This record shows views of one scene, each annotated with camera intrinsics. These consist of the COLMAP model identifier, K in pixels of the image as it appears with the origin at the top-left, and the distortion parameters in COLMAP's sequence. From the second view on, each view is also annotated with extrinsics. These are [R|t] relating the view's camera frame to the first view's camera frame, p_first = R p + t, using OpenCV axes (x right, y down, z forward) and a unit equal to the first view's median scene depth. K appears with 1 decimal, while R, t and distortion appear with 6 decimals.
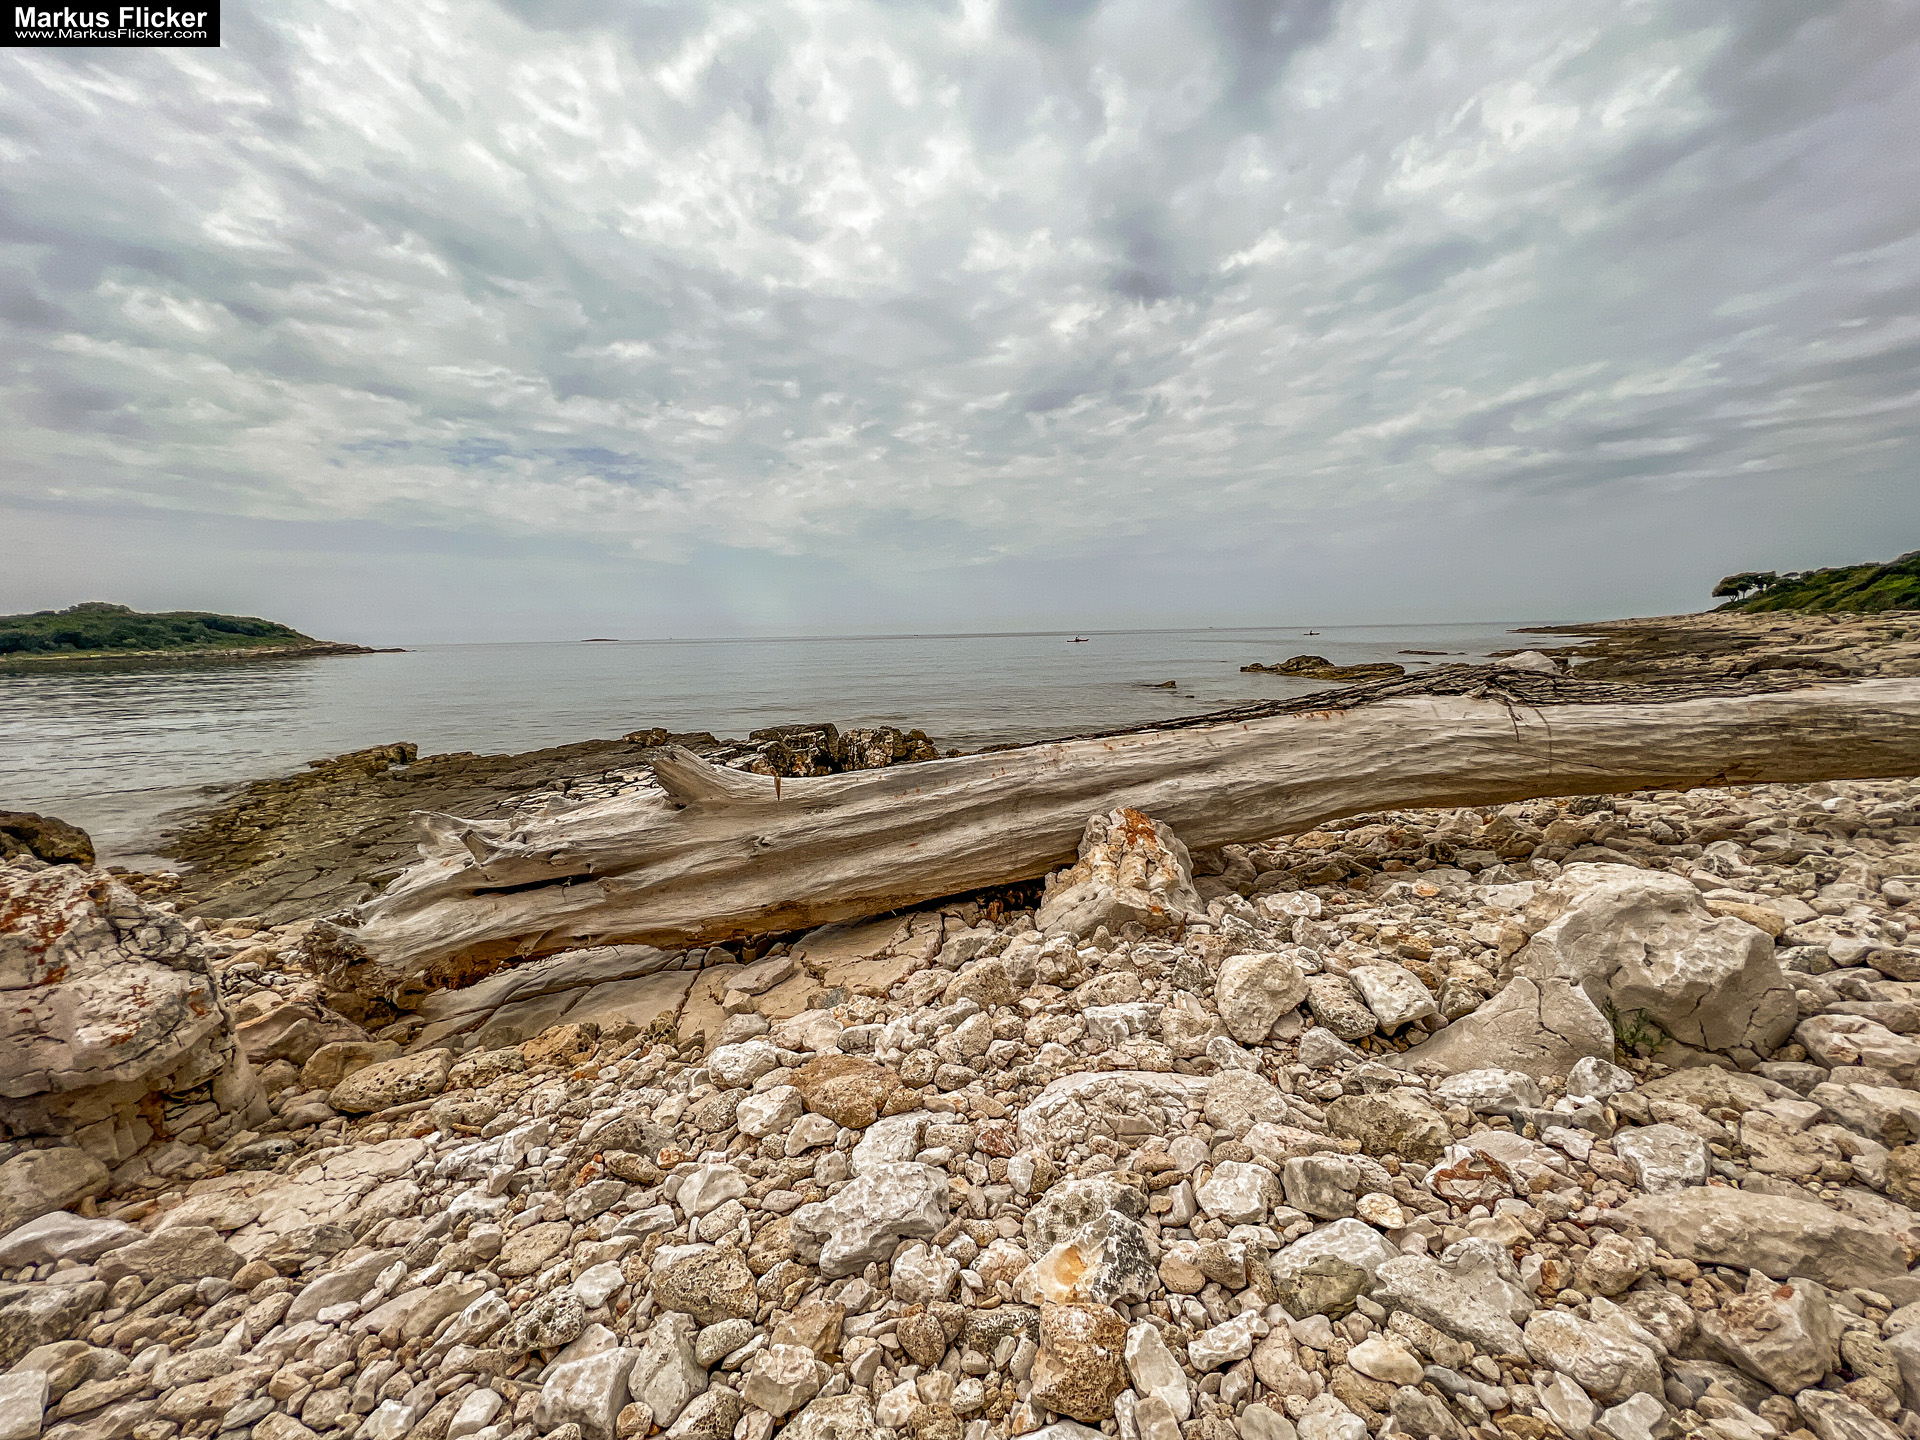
lens RADIAL K [[744.4, 0, 956.1], [0, 744.4, 716.2], [0, 0, 1]] dist [0.000970, 0.000293]
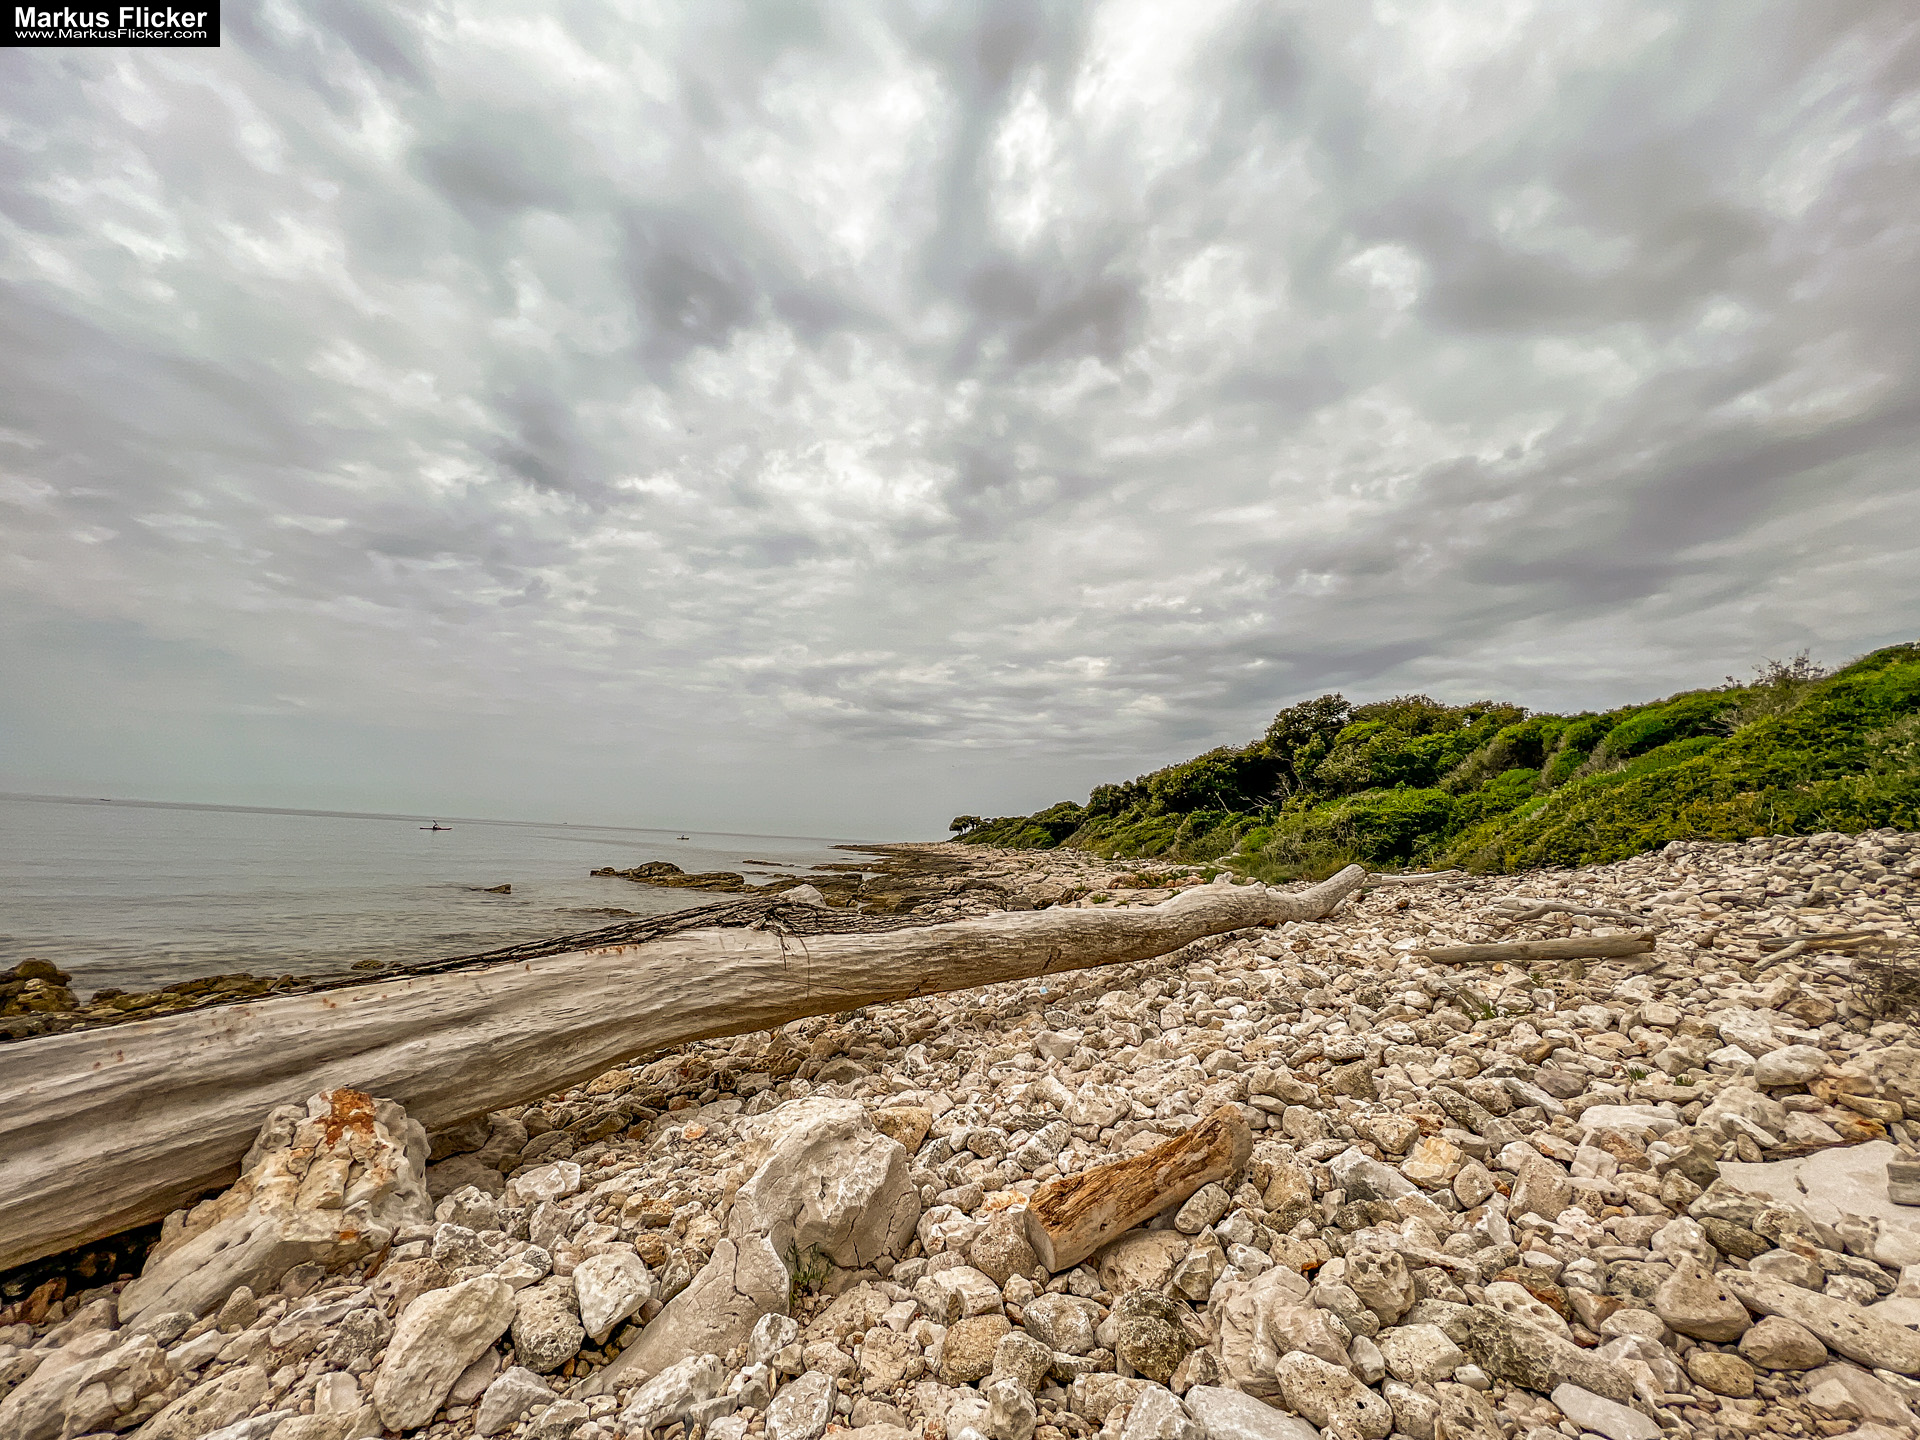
lens RADIAL K [[744.4, 0, 956.1], [0, 744.4, 716.2], [0, 0, 1]] dist [0.000970, 0.000293]
pose [[0.726456, 0.165487, 0.666990, 0.113311], [-0.002296, 0.971152, -0.238452, -0.066279], [-0.687210, 0.171693, 0.705879, -0.044681]]
